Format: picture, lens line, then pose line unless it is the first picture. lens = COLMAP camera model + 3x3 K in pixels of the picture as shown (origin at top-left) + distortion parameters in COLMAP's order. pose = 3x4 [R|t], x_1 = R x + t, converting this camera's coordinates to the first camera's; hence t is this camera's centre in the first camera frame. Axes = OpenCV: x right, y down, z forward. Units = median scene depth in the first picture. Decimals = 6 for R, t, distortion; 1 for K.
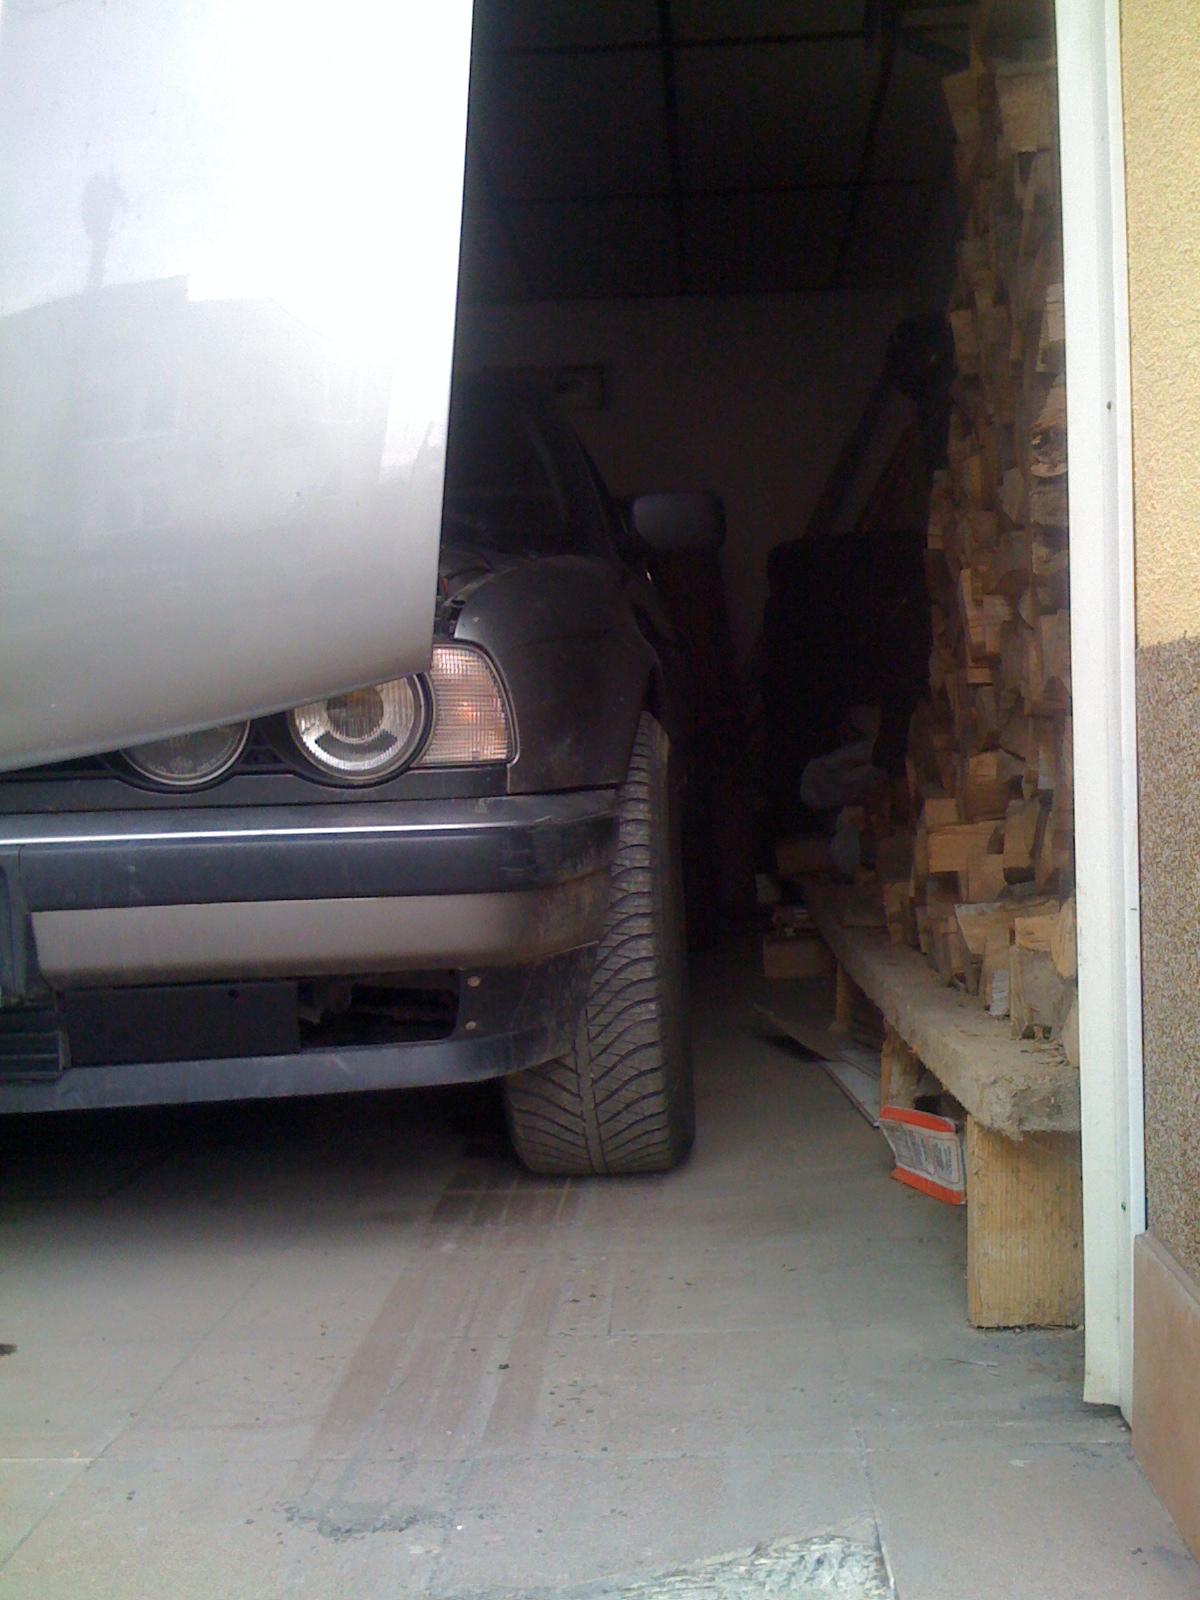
lens RADIAL K [[1899.7, 0, 600.0], [0, 1899.7, 800.0], [0, 0, 1]] dist [0.120239, -0.500360]
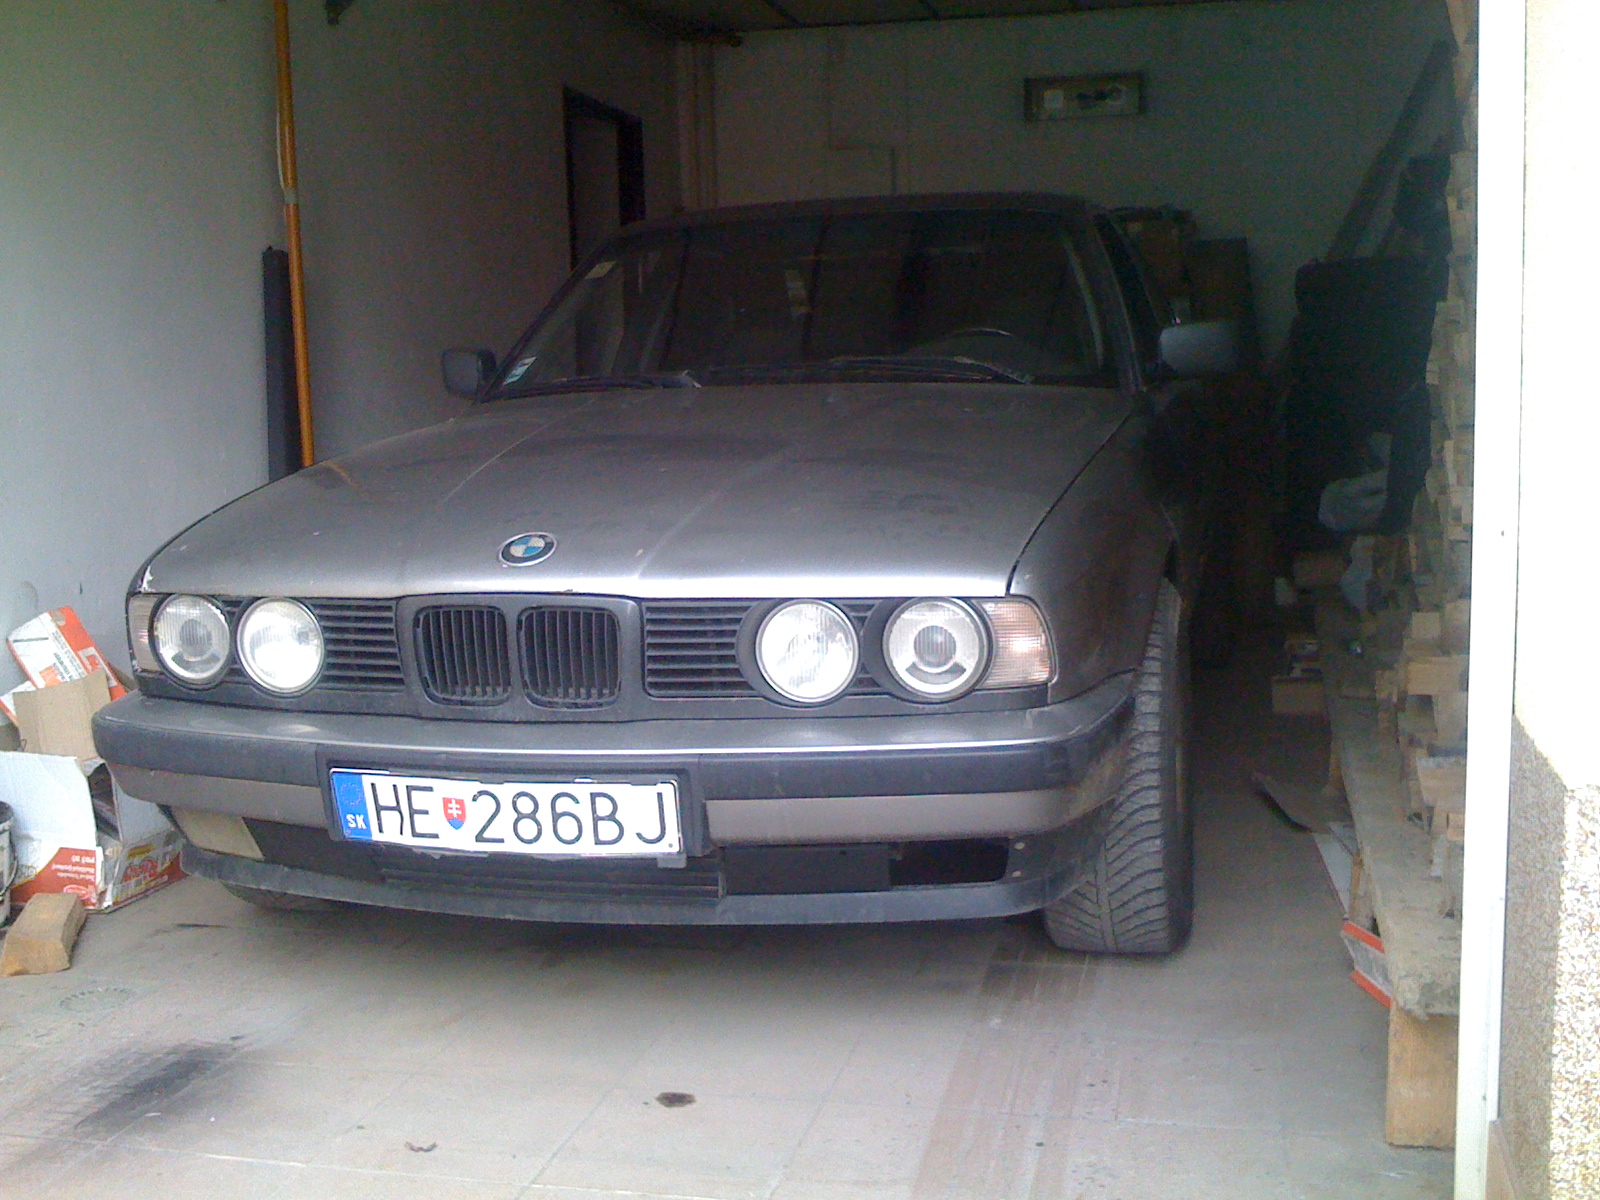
lens RADIAL K [[2003.0, 0, 800.0], [0, 2003.0, 600.0], [0, 0, 1]] dist [0.064296, -0.024494]
pose [[0.986955, 0.027947, -0.158553, -0.000391], [-0.007061, 0.991385, 0.130792, -0.242532], [0.160842, -0.127966, 0.978649, -0.353906]]
